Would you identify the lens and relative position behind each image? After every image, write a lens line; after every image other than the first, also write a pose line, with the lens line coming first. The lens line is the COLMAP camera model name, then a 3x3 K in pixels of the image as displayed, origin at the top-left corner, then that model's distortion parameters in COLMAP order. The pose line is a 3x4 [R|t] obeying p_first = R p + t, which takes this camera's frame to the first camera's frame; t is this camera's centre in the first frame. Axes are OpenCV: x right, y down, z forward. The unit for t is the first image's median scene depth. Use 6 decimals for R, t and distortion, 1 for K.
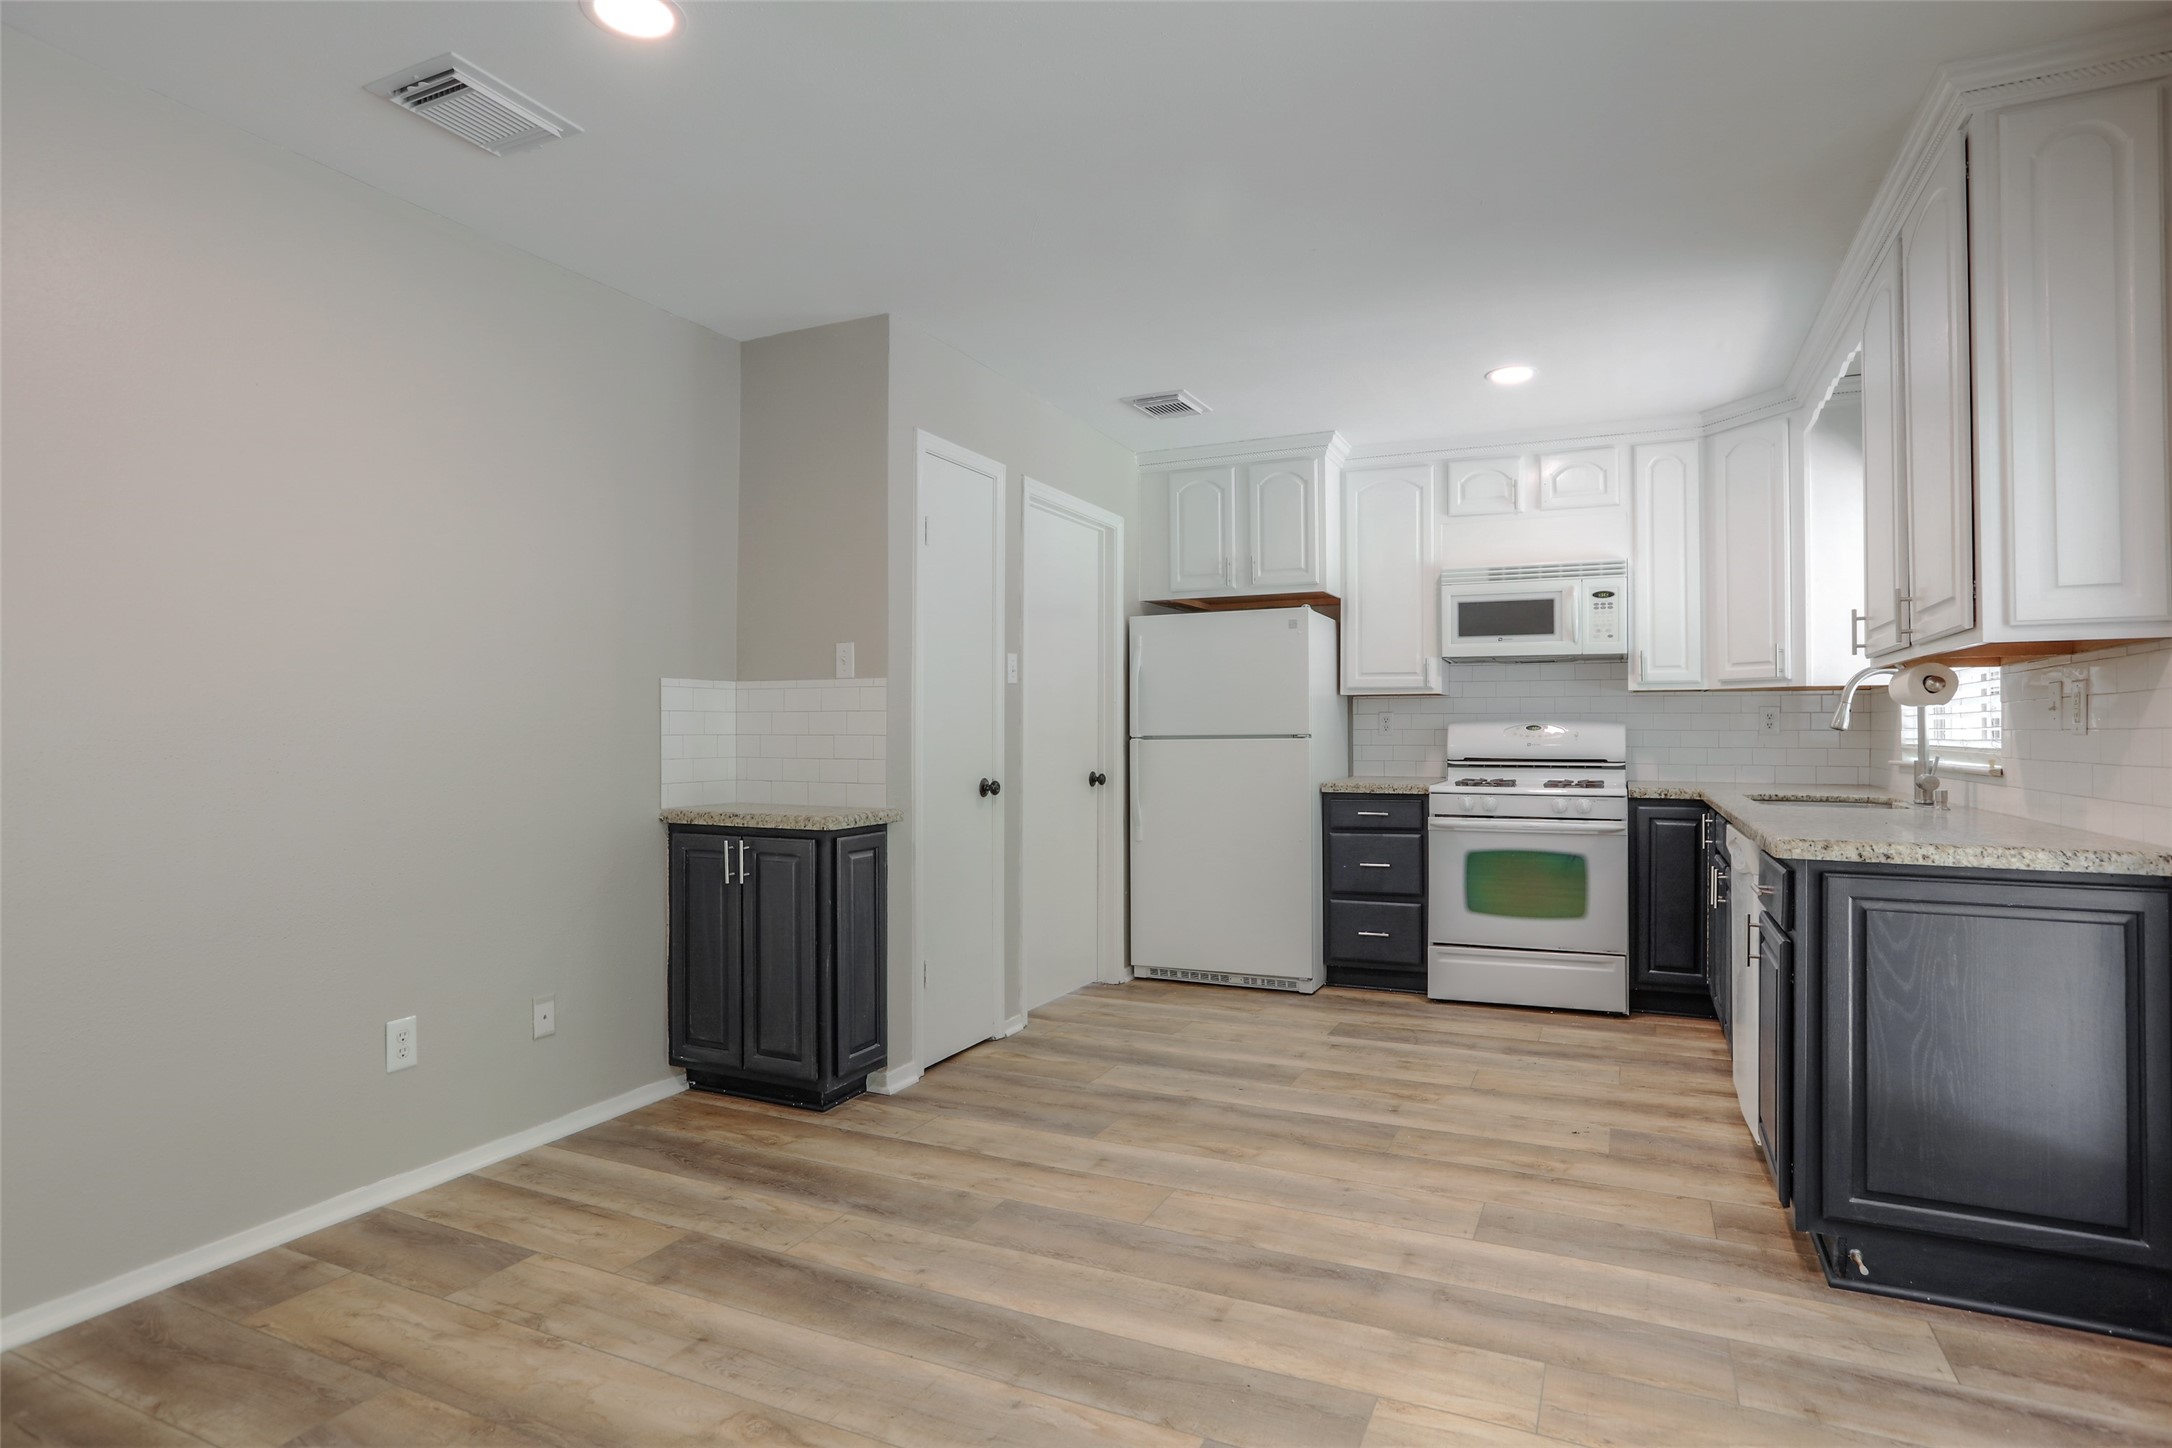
lens RADIAL K [[1157.7, 0, 1093.6], [0, 1157.7, 719.9], [0, 0, 1]] dist [-0.024019, 0.003133]
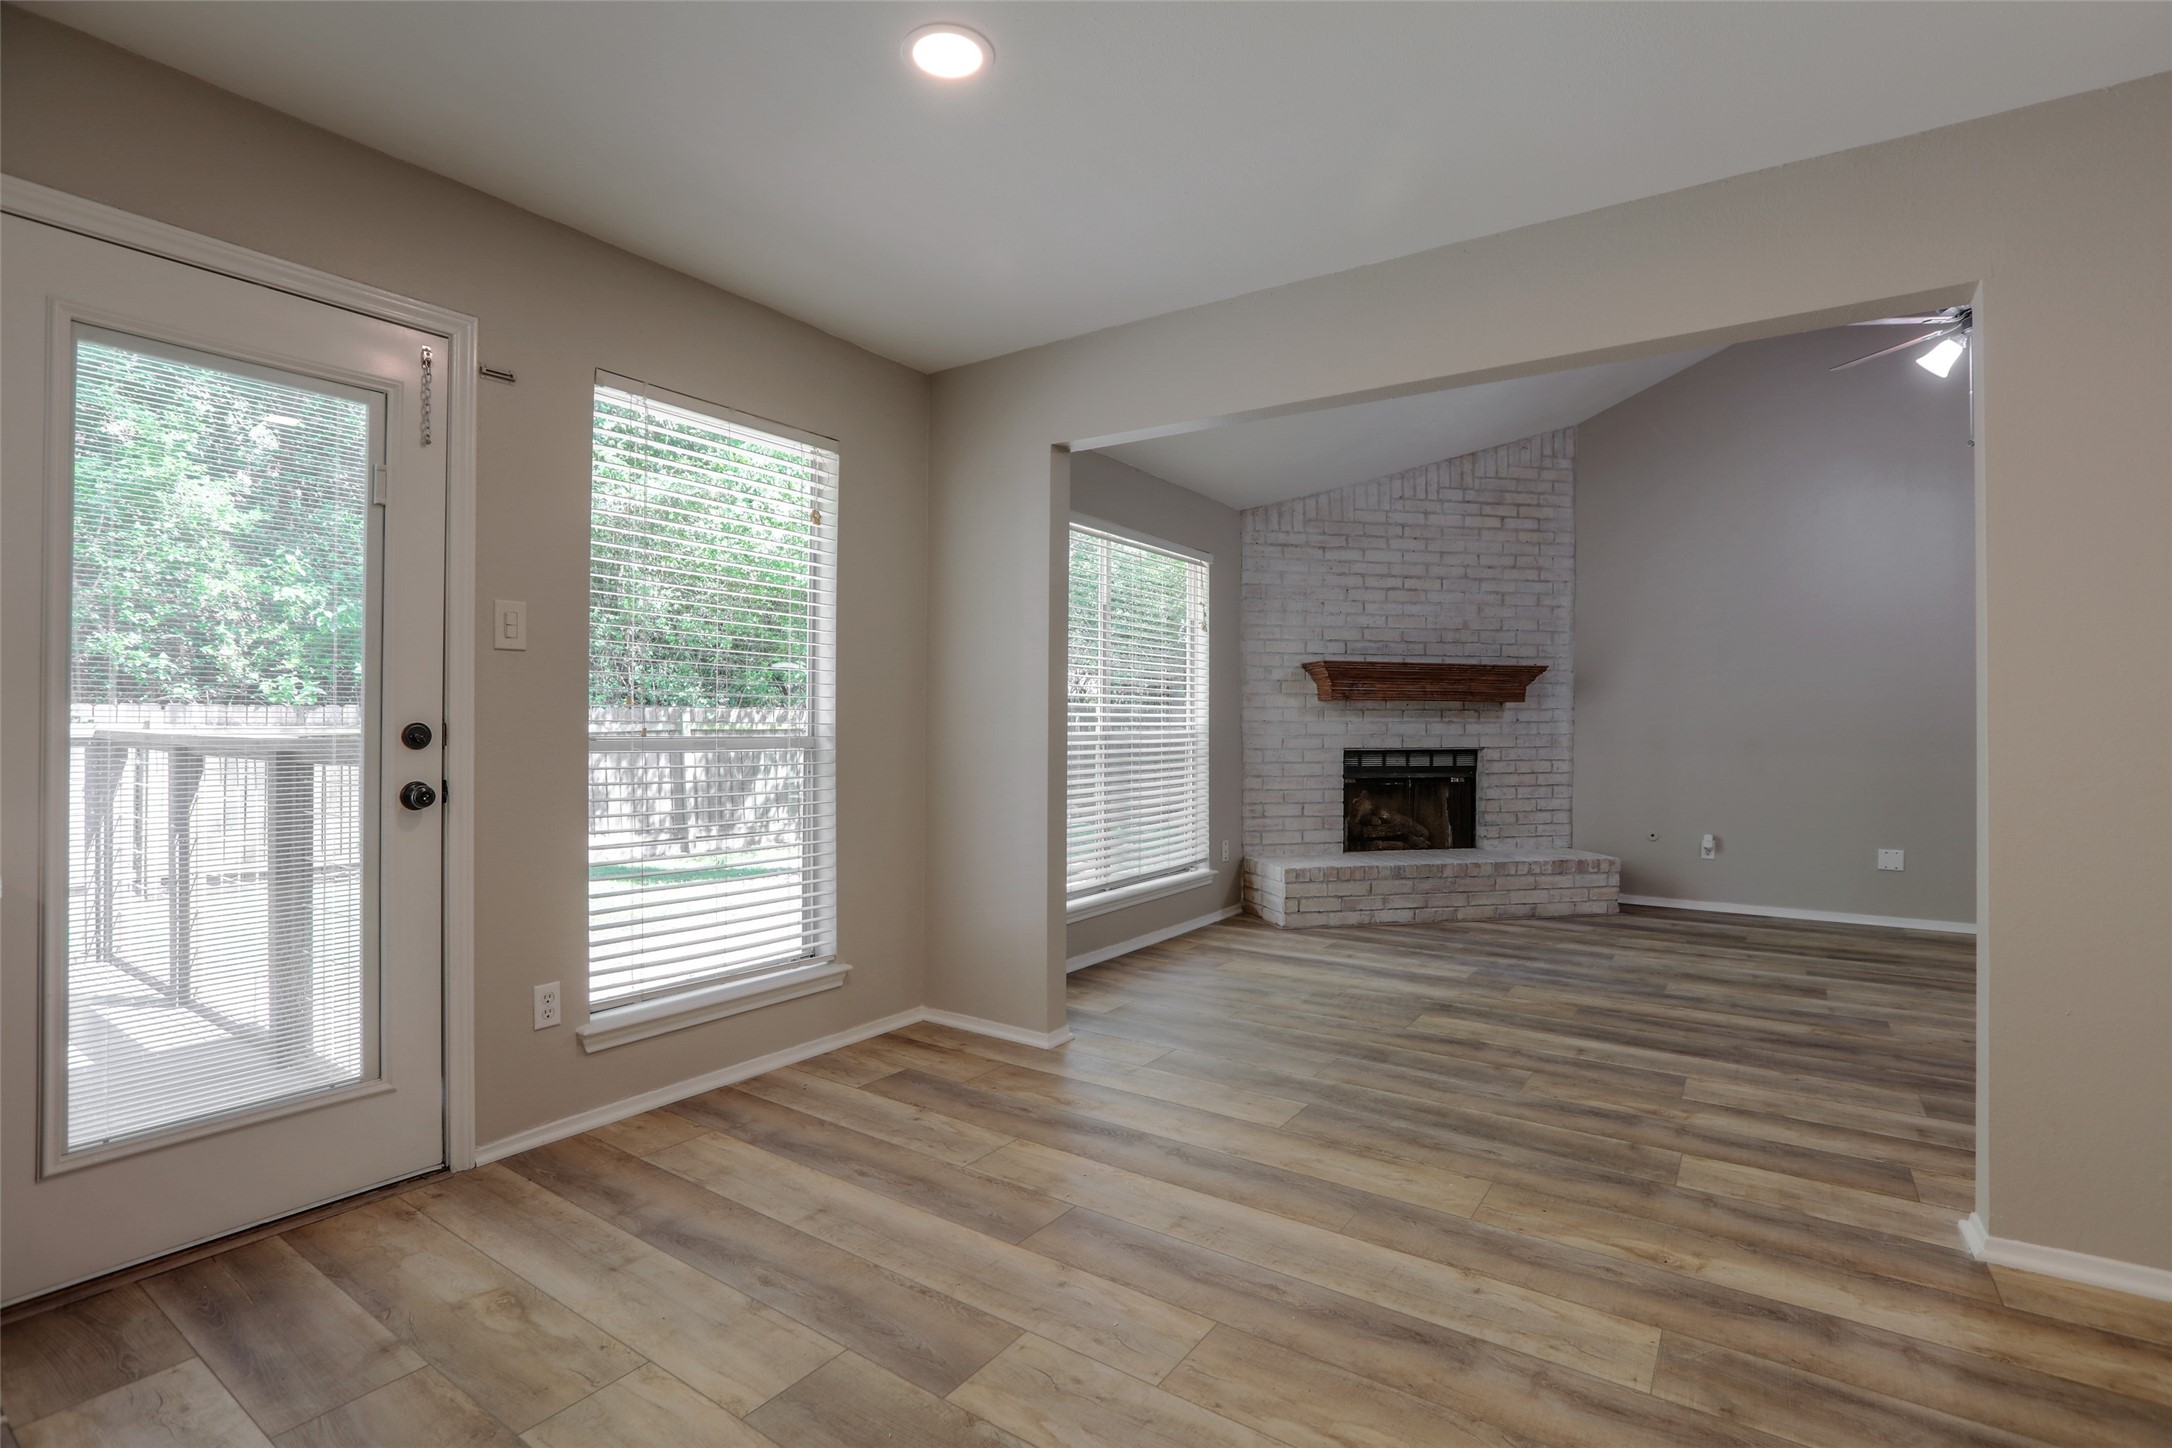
lens RADIAL K [[1018.2, 0, 1095.7], [0, 1018.2, 713.7], [0, 0, 1]] dist [-0.037921, 0.008789]
pose [[-0.987453, -0.002707, 0.157893, -0.071147], [-0.005859, 0.999793, -0.019503, 0.009863], [-0.157807, -0.020184, -0.987264, 0.734595]]
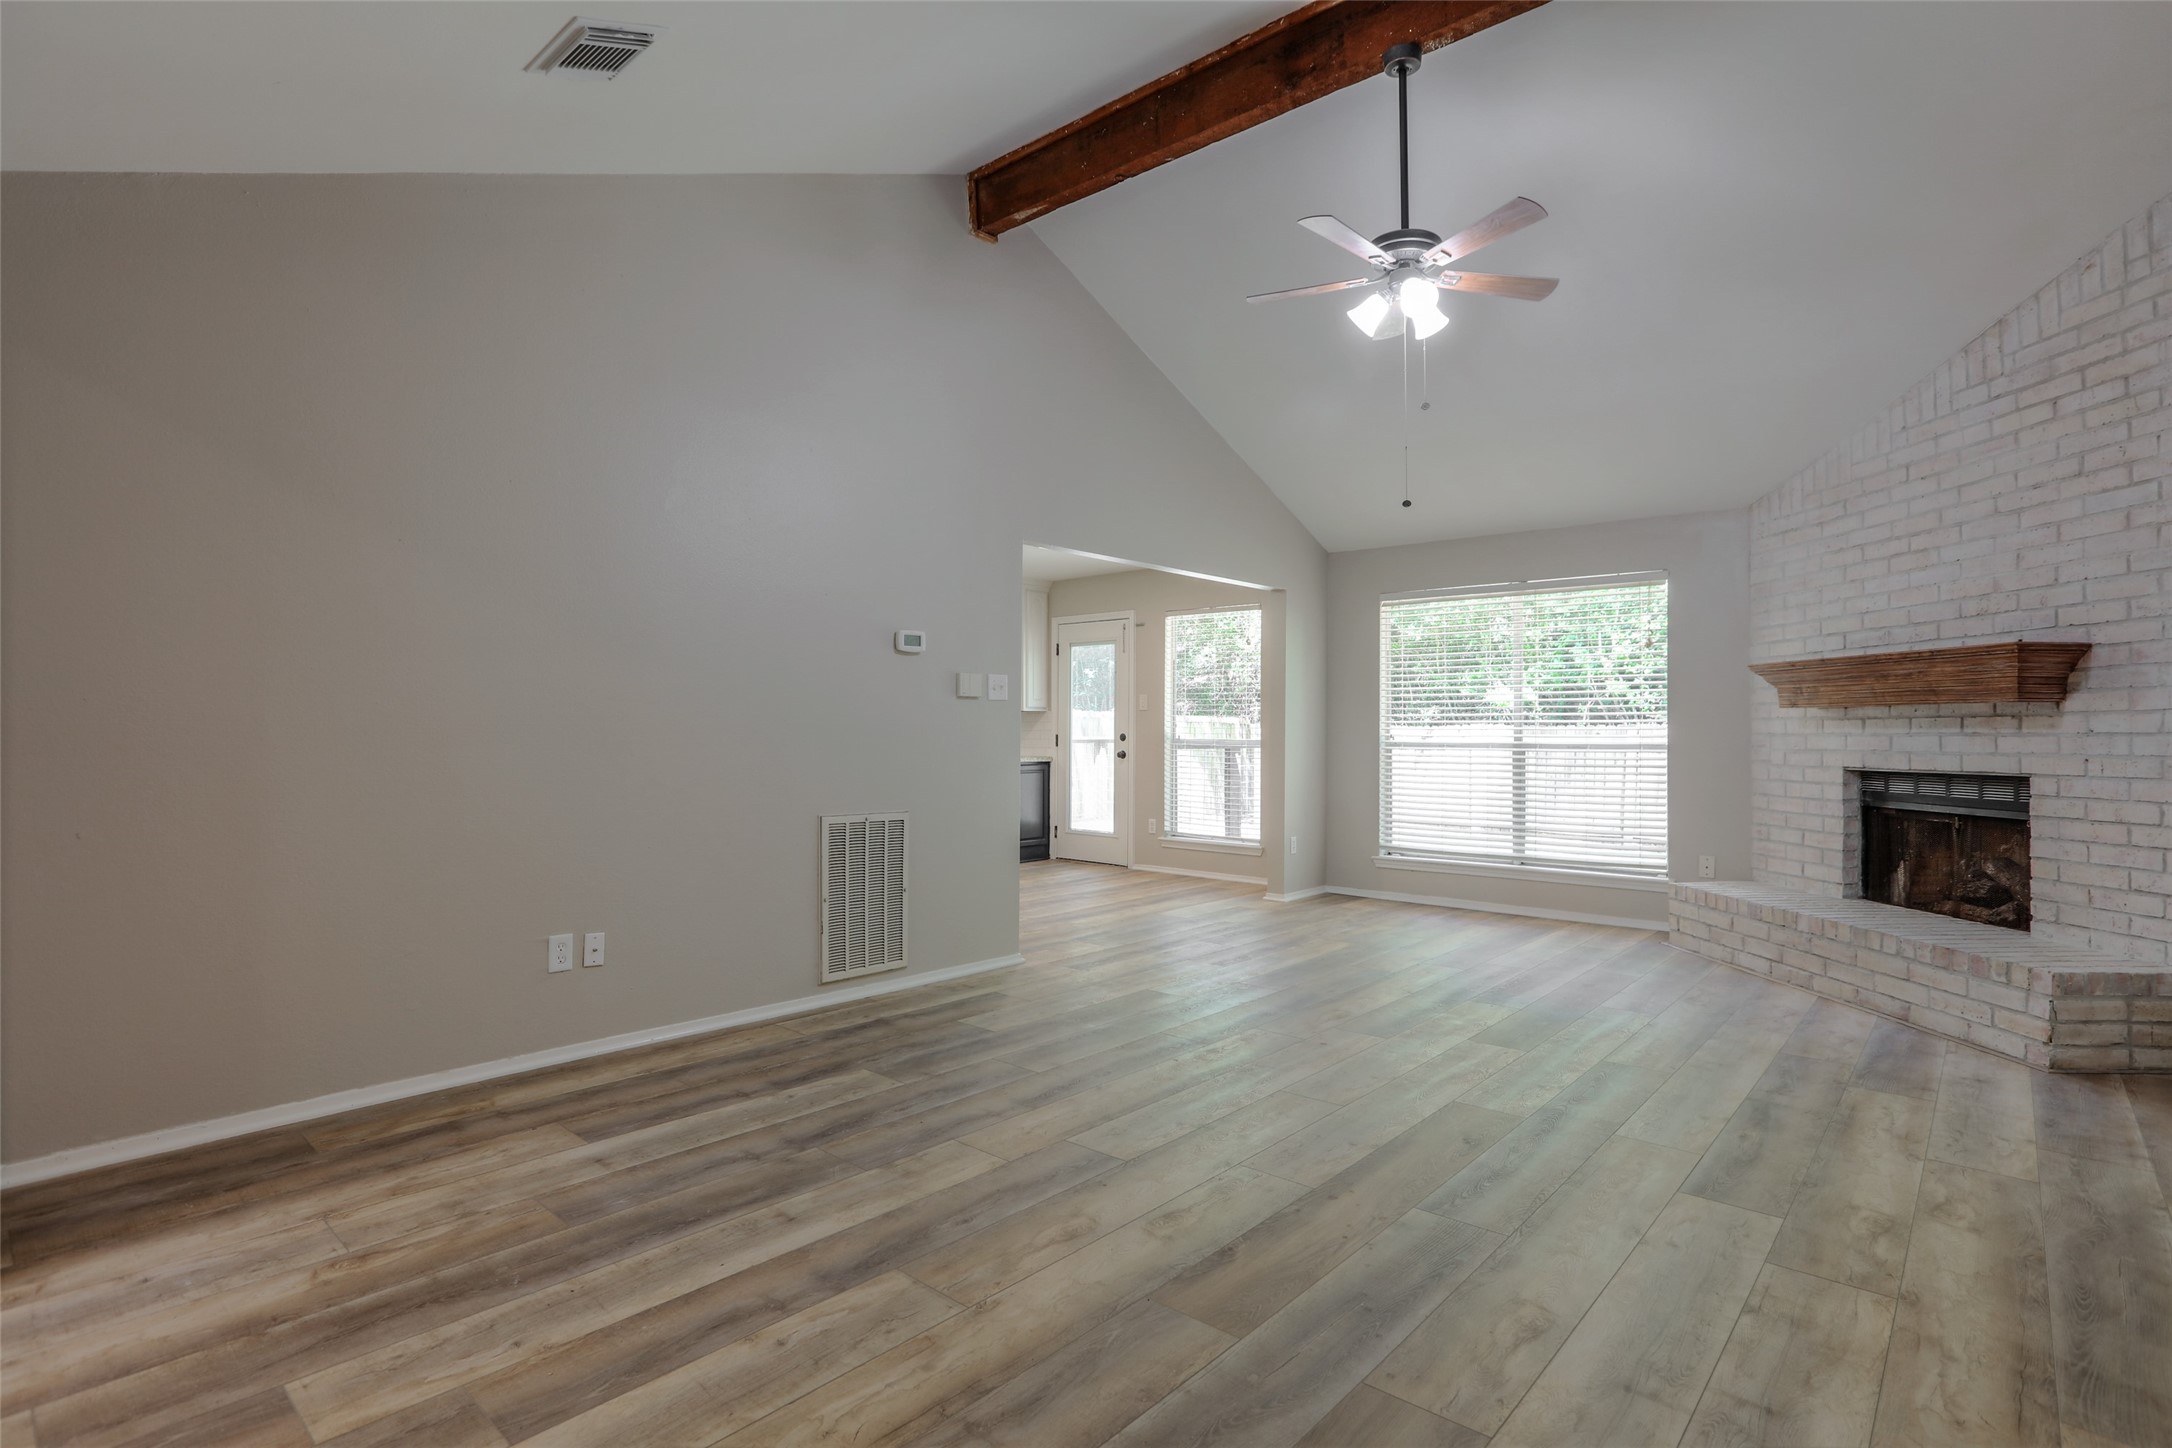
lens RADIAL K [[1056.7, 0, 1084.8], [0, 1056.7, 715.4], [0, 0, 1]] dist [-0.051209, 0.024189]
pose [[0.291874, 0.015554, 0.956330, -1.468014], [-0.014318, 0.999827, -0.011892, -0.002958], [-0.956350, -0.010222, 0.292046, -0.197461]]
